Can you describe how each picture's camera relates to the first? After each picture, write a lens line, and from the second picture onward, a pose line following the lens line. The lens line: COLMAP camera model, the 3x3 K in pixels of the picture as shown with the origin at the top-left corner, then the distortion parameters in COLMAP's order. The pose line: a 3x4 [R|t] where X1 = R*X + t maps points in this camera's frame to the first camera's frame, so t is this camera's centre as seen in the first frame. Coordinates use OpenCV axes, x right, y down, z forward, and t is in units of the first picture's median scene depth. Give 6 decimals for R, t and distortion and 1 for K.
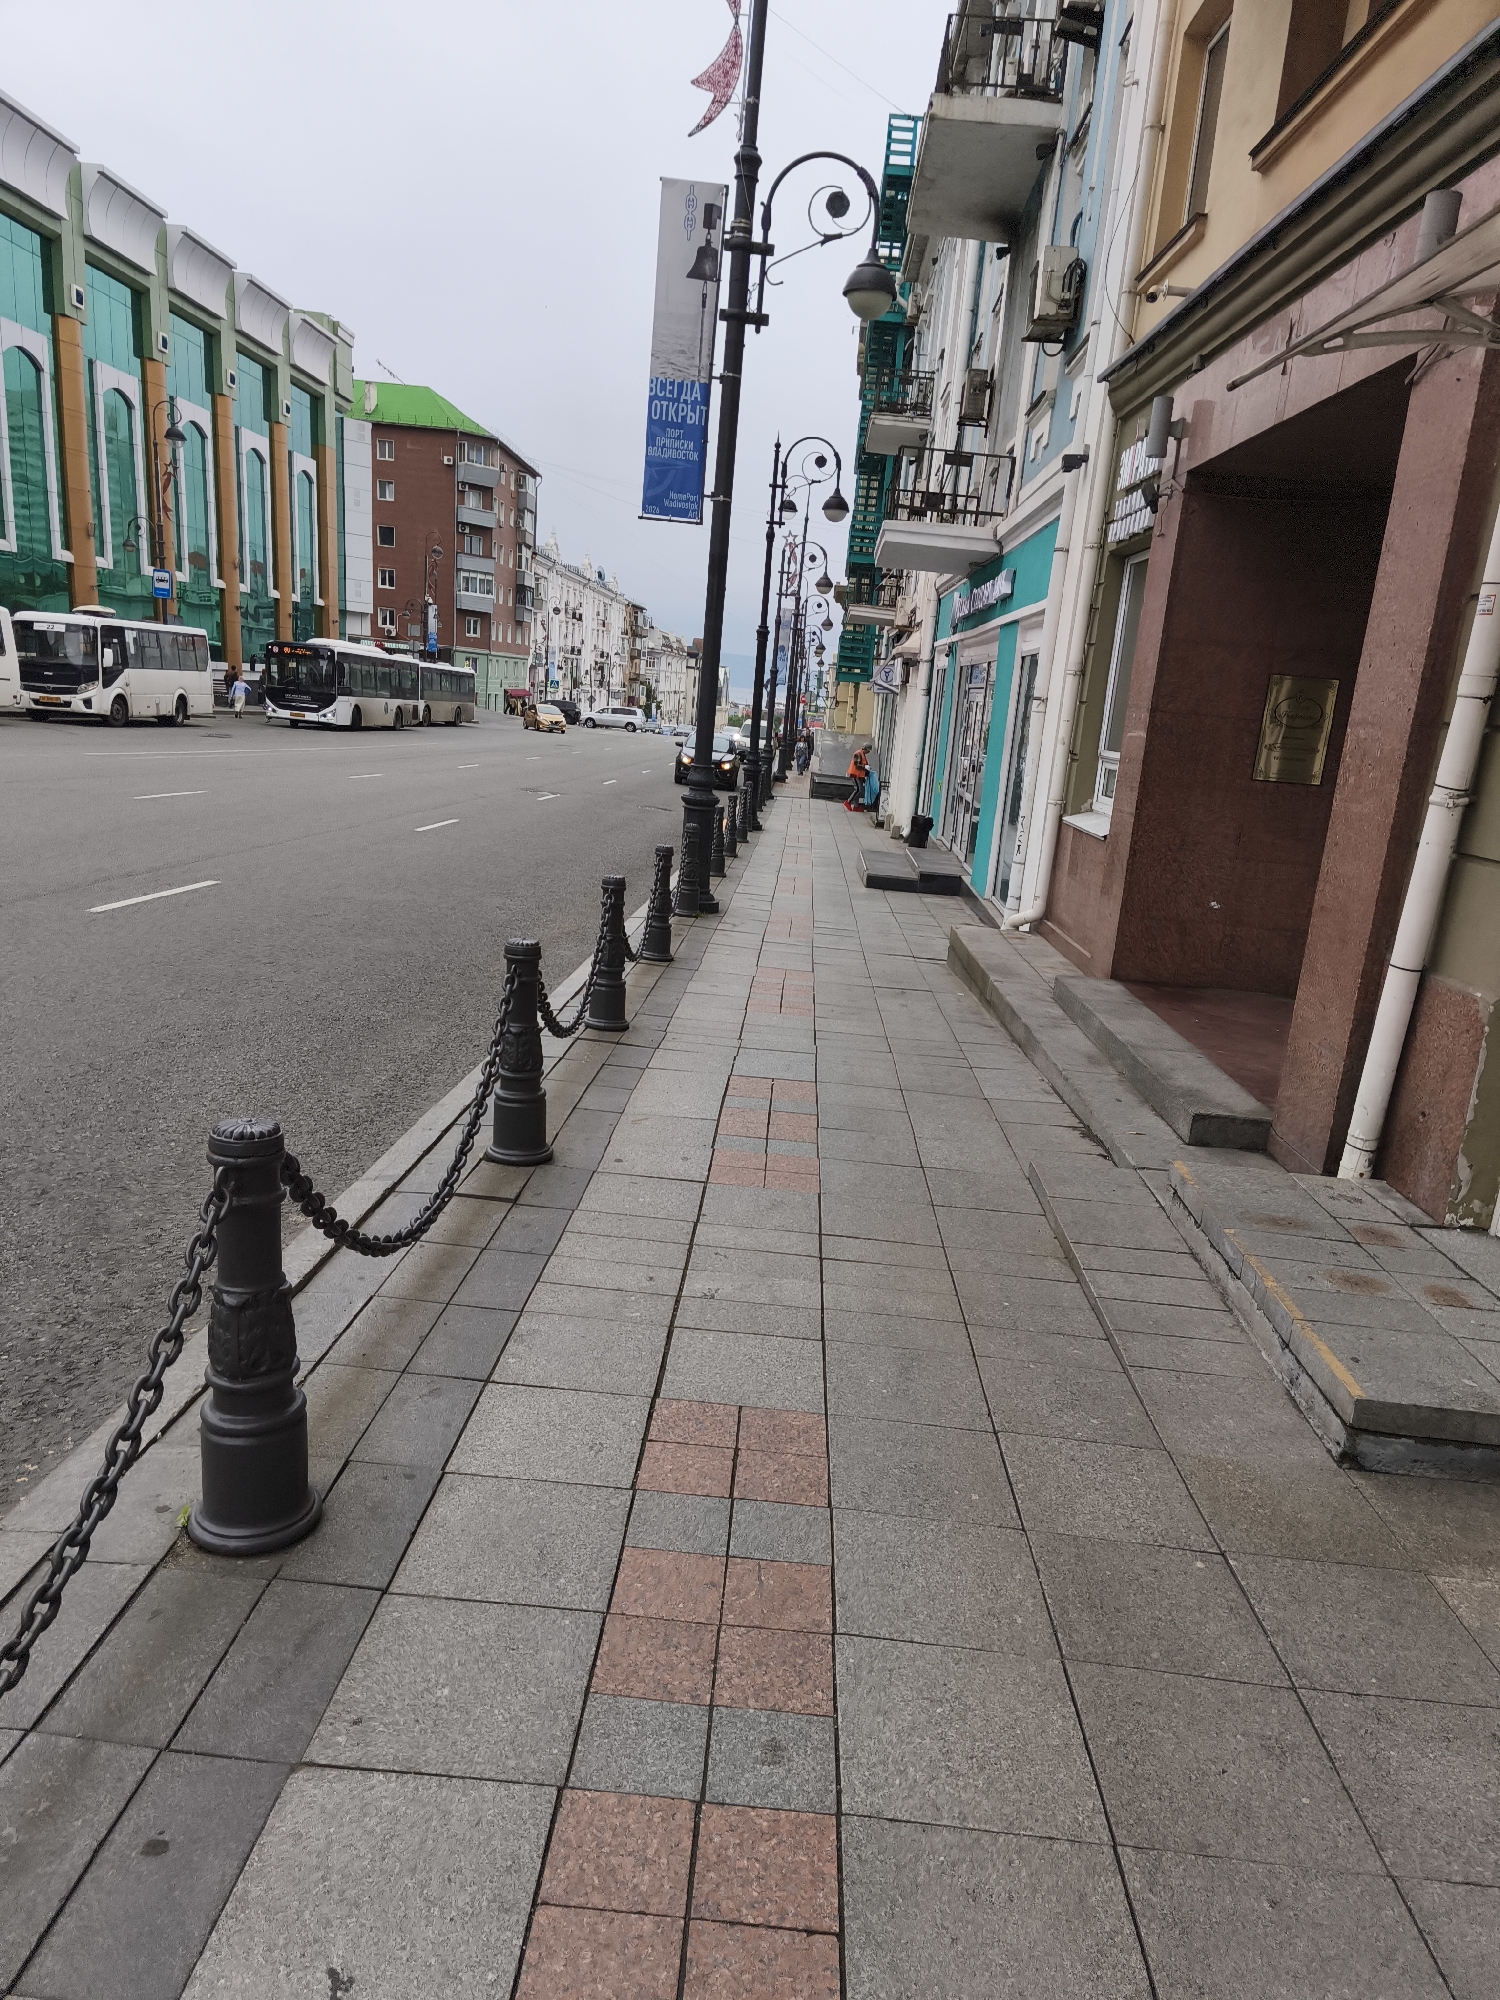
lens RADIAL K [[1268.8, 0, 748.4], [0, 1268.8, 1029.7], [0, 0, 1]] dist [-0.000861, 0.000625]
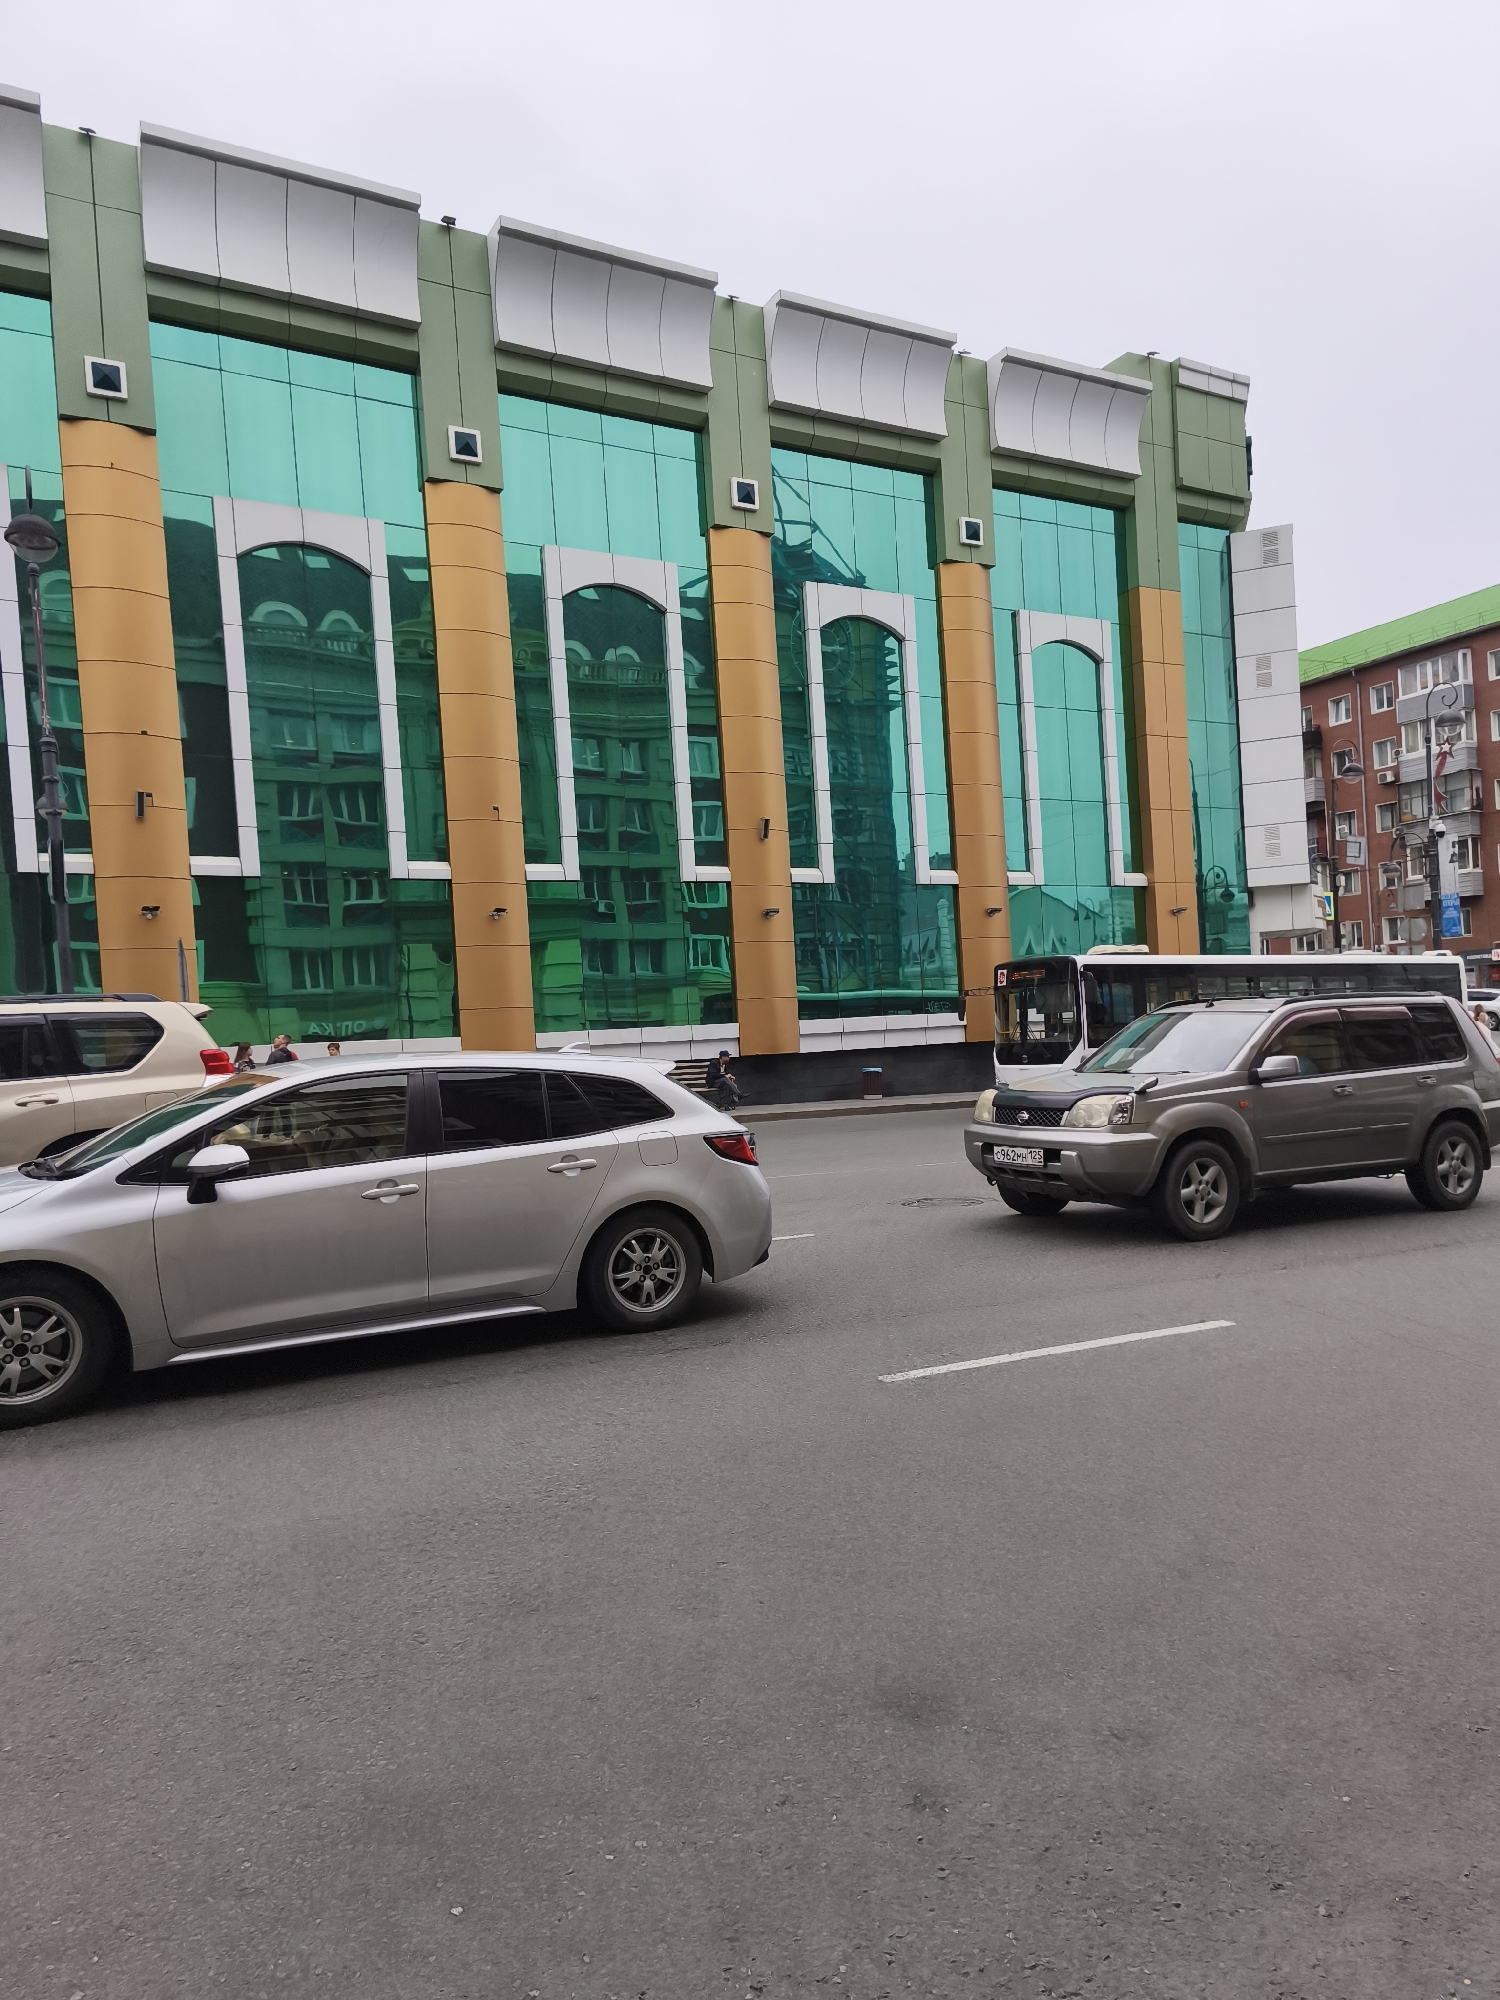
lens RADIAL K [[1268.8, 0, 748.4], [0, 1268.8, 1029.7], [0, 0, 1]] dist [-0.000861, 0.000625]
pose [[0.484601, -0.050166, -0.873295, 0.027845], [-0.173718, 0.972949, -0.152288, -0.181578], [0.857312, 0.225506, 0.462778, 0.663097]]
